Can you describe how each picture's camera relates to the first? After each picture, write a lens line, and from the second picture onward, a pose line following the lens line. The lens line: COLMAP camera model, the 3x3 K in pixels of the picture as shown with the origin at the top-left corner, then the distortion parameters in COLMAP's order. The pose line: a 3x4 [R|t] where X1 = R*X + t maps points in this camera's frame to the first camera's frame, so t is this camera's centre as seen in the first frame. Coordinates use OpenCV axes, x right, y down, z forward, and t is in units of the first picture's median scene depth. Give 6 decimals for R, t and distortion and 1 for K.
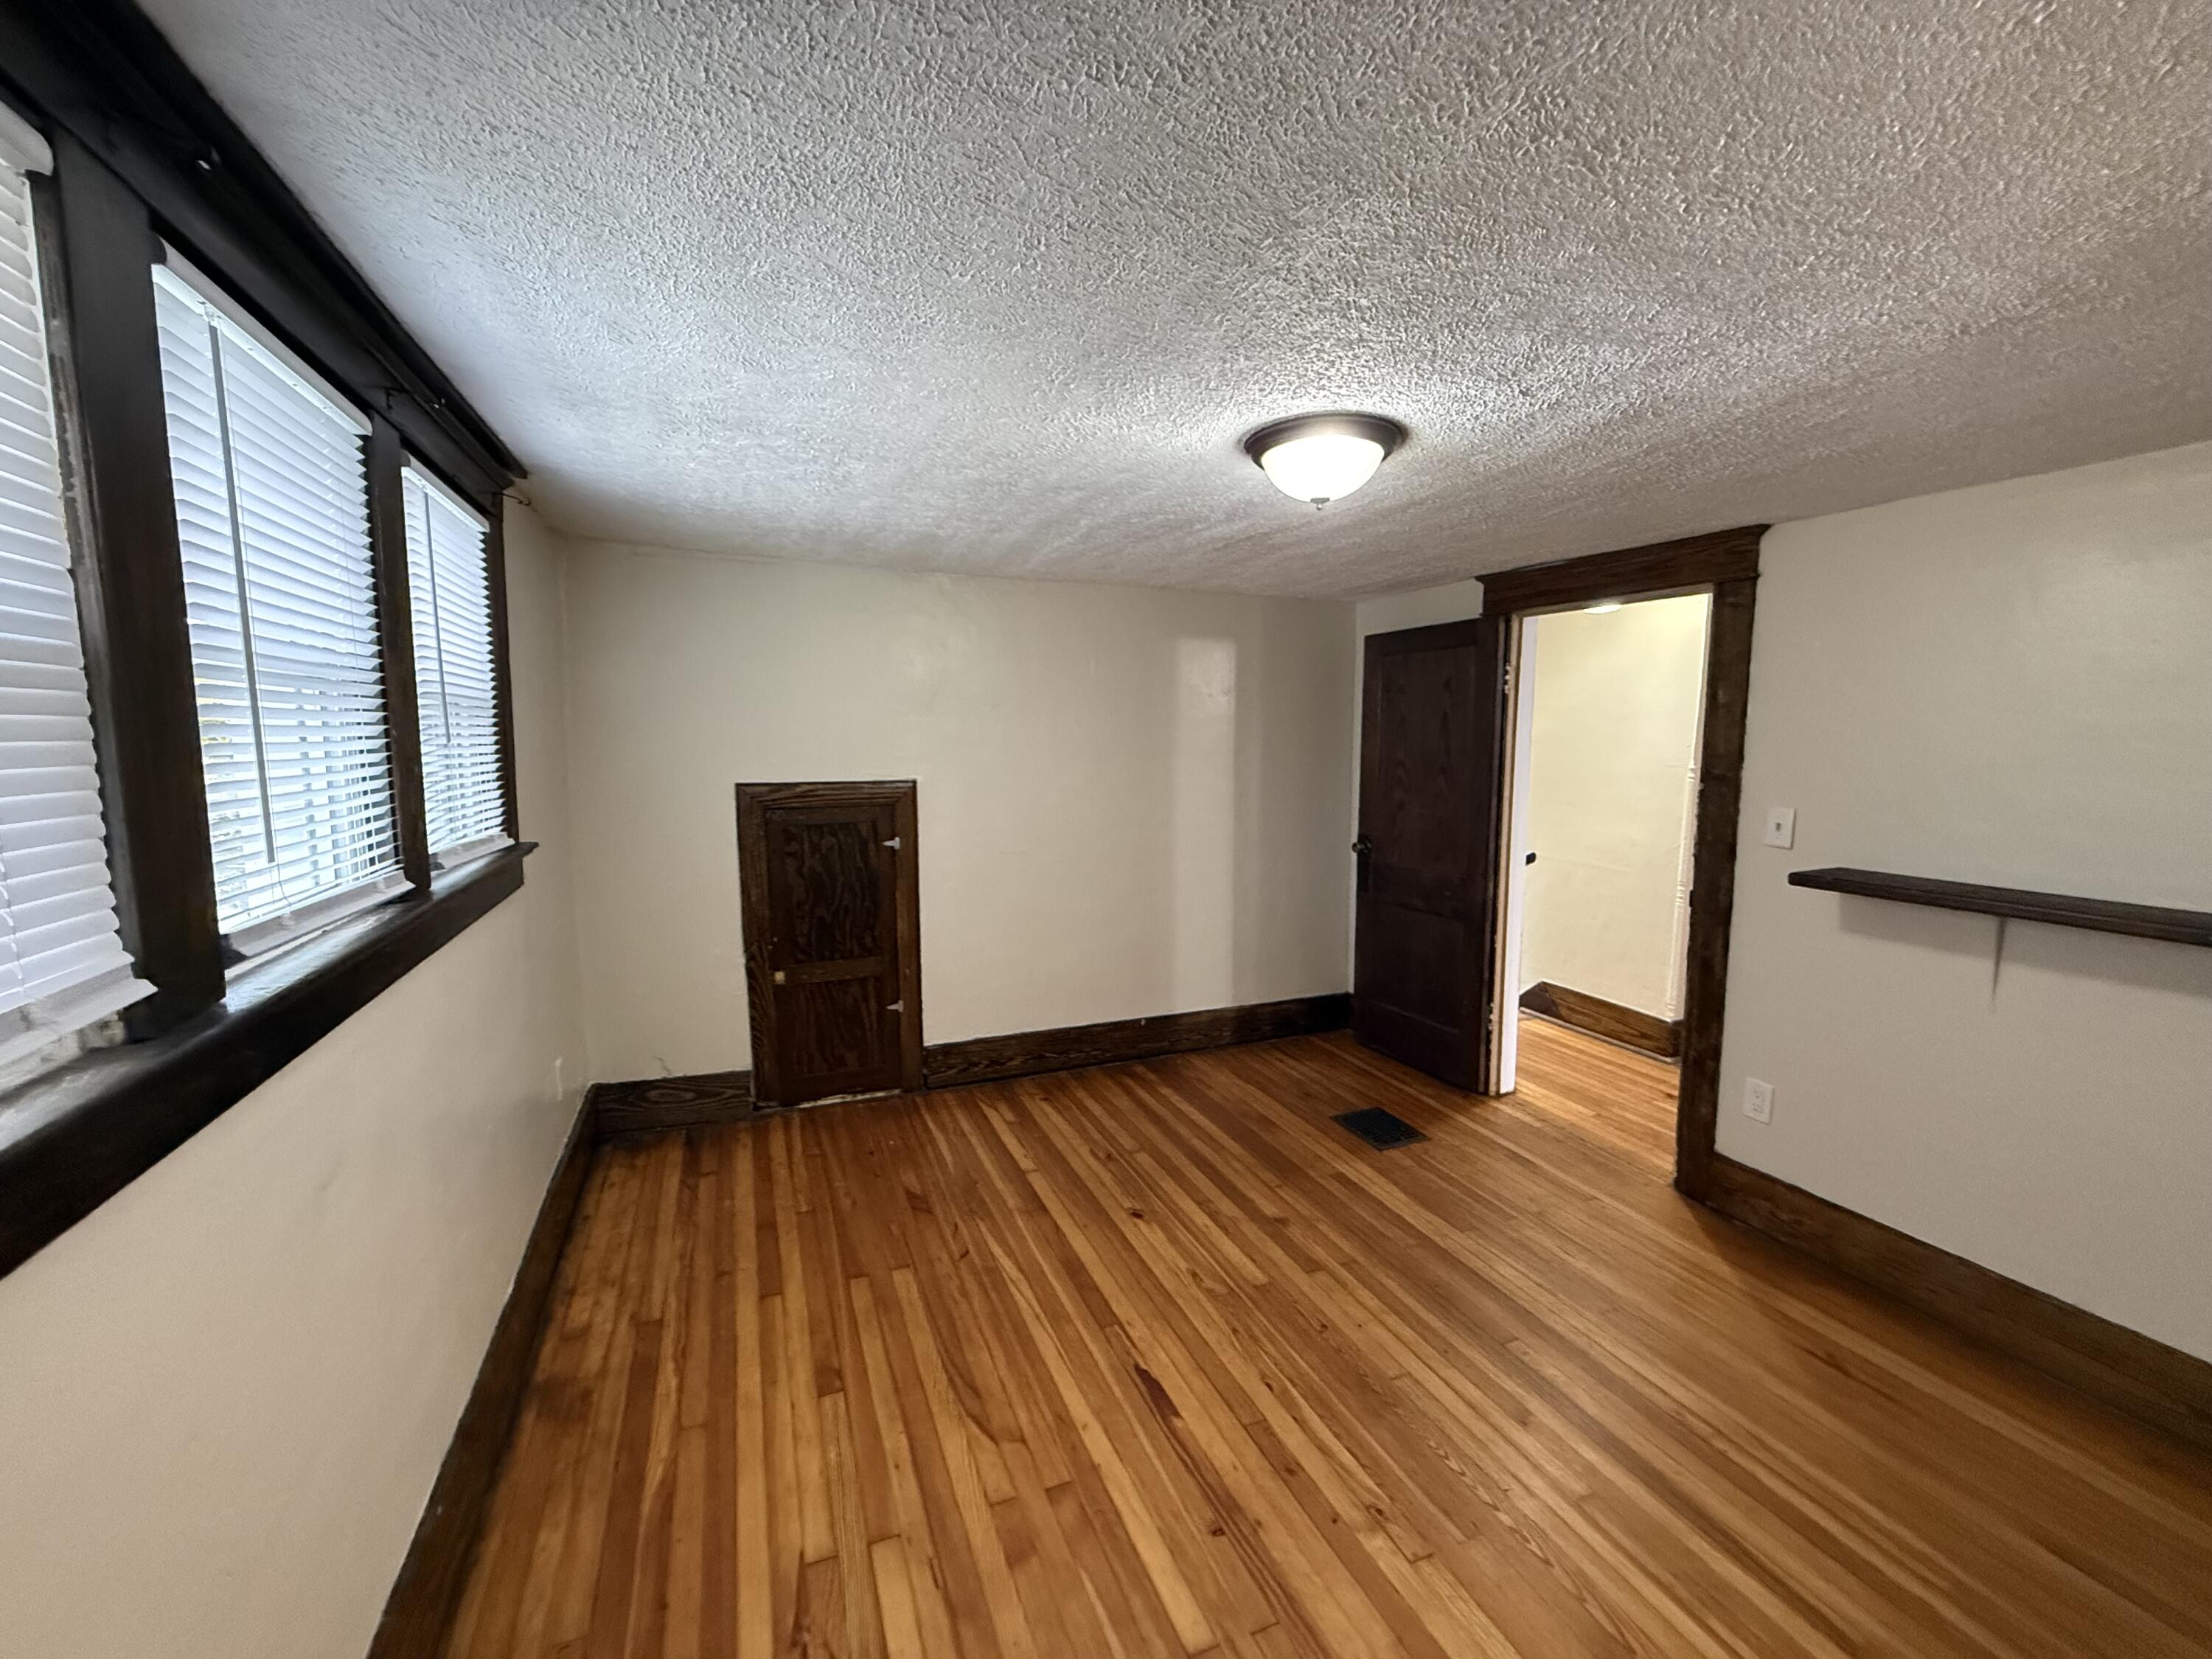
lens RADIAL K [[875.2, 0, 1106.0], [0, 875.2, 829.5], [0, 0, 1]] dist [0.000537, 0.000122]
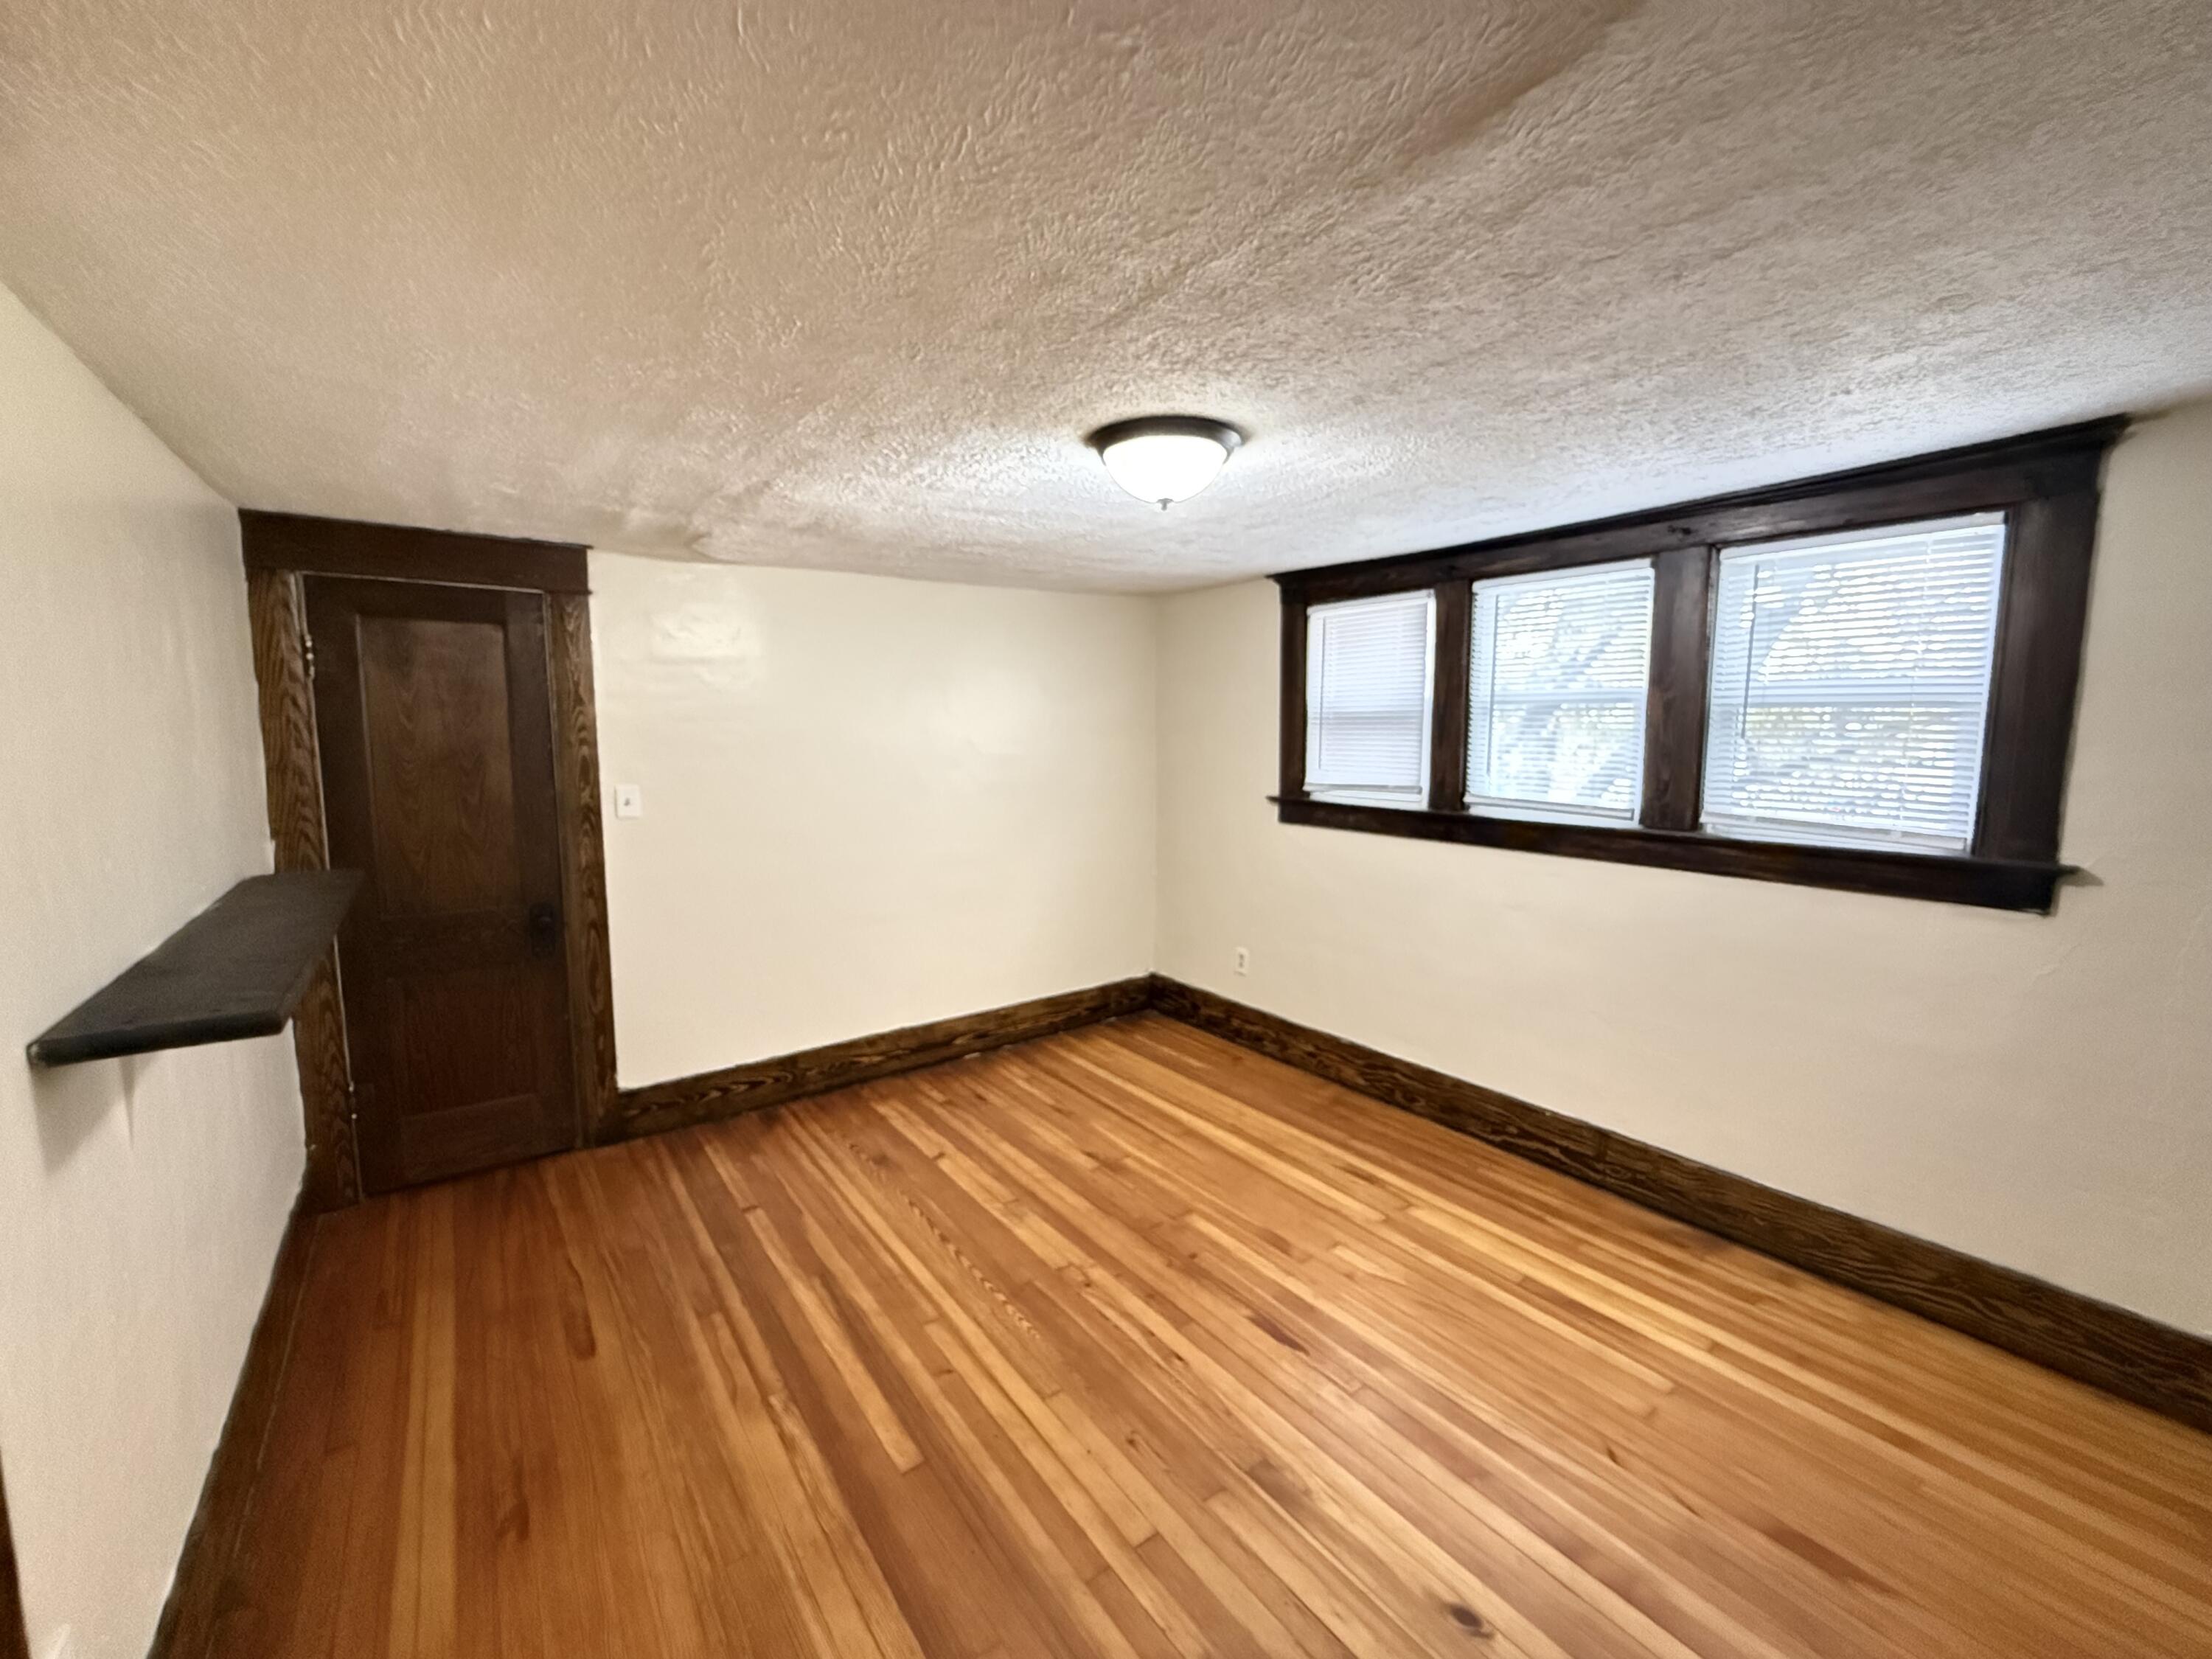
lens RADIAL K [[875.2, 0, 1106.0], [0, 875.2, 829.5], [0, 0, 1]] dist [0.000537, 0.000122]
pose [[-0.971730, 0.031239, -0.234020, 0.504224], [-0.025130, 0.971891, 0.234087, -0.226835], [0.234754, 0.233350, -0.943630, 1.846408]]
